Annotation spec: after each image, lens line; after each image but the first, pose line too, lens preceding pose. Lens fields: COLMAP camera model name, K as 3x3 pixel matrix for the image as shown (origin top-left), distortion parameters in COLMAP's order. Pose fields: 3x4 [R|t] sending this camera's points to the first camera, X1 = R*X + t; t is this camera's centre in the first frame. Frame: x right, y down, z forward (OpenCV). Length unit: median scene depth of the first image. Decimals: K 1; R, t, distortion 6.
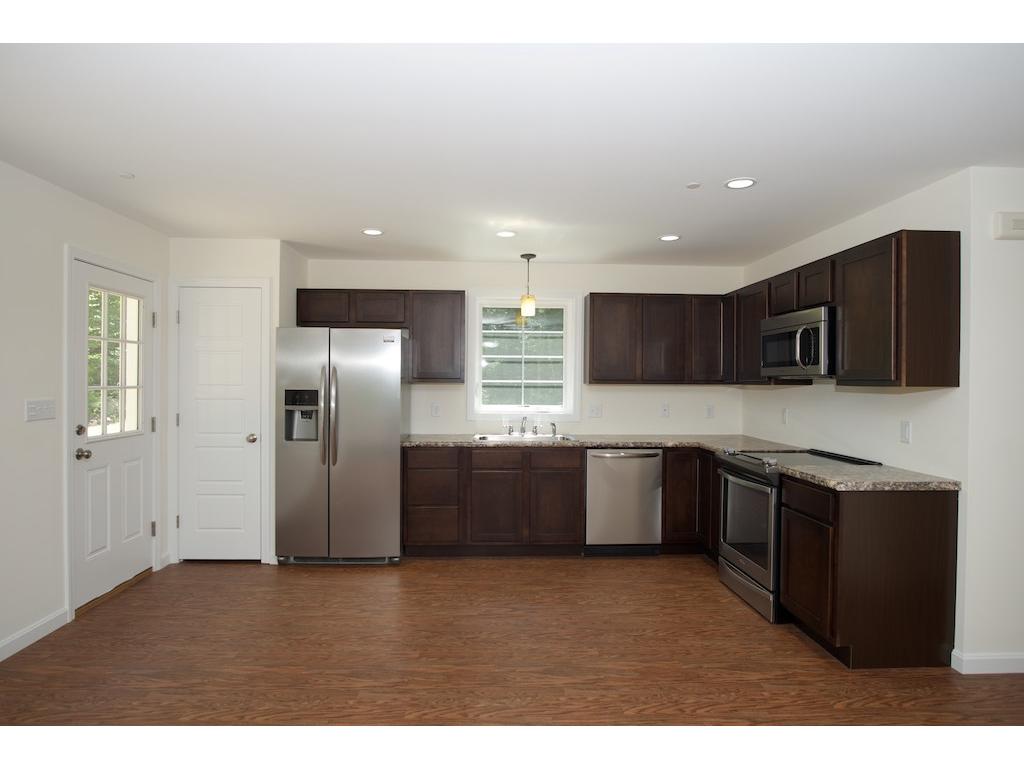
lens RADIAL K [[597.6, 0, 508.7], [0, 597.6, 384.9], [0, 0, 1]] dist [-0.048264, 0.019983]
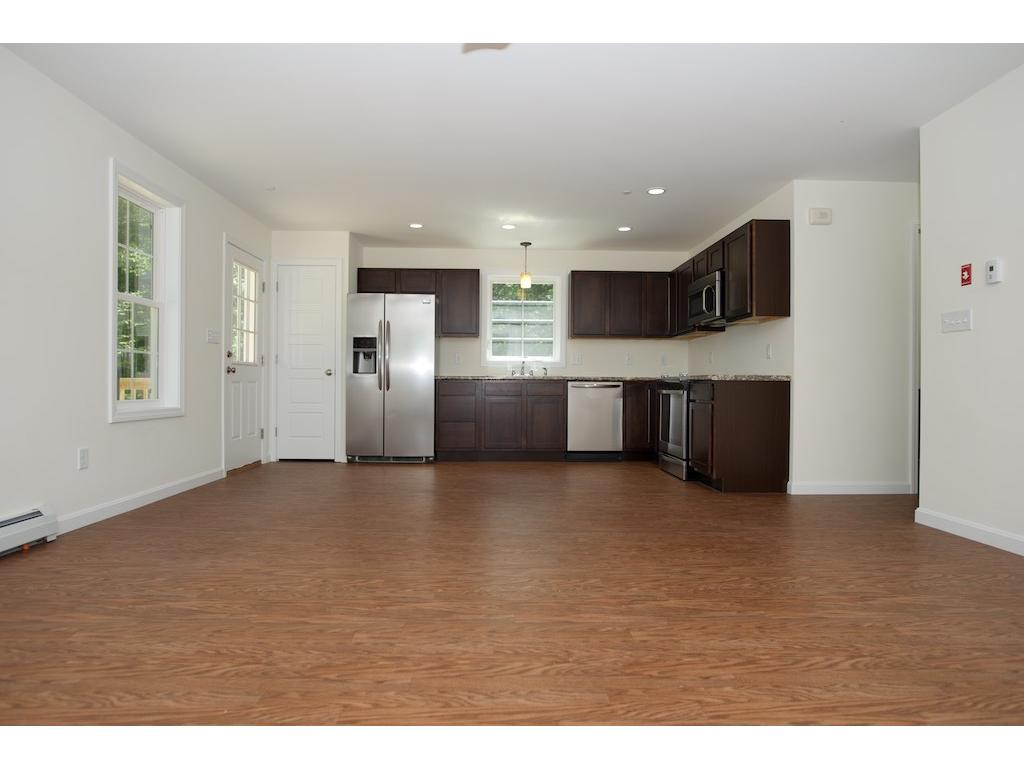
lens RADIAL K [[597.6, 0, 508.7], [0, 597.6, 384.9], [0, 0, 1]] dist [-0.048264, 0.019983]
pose [[0.999884, -0.001549, -0.015121, 0.015188], [0.001460, 0.999982, -0.005849, 0.127563], [0.015129, 0.005826, 0.999869, -0.404672]]
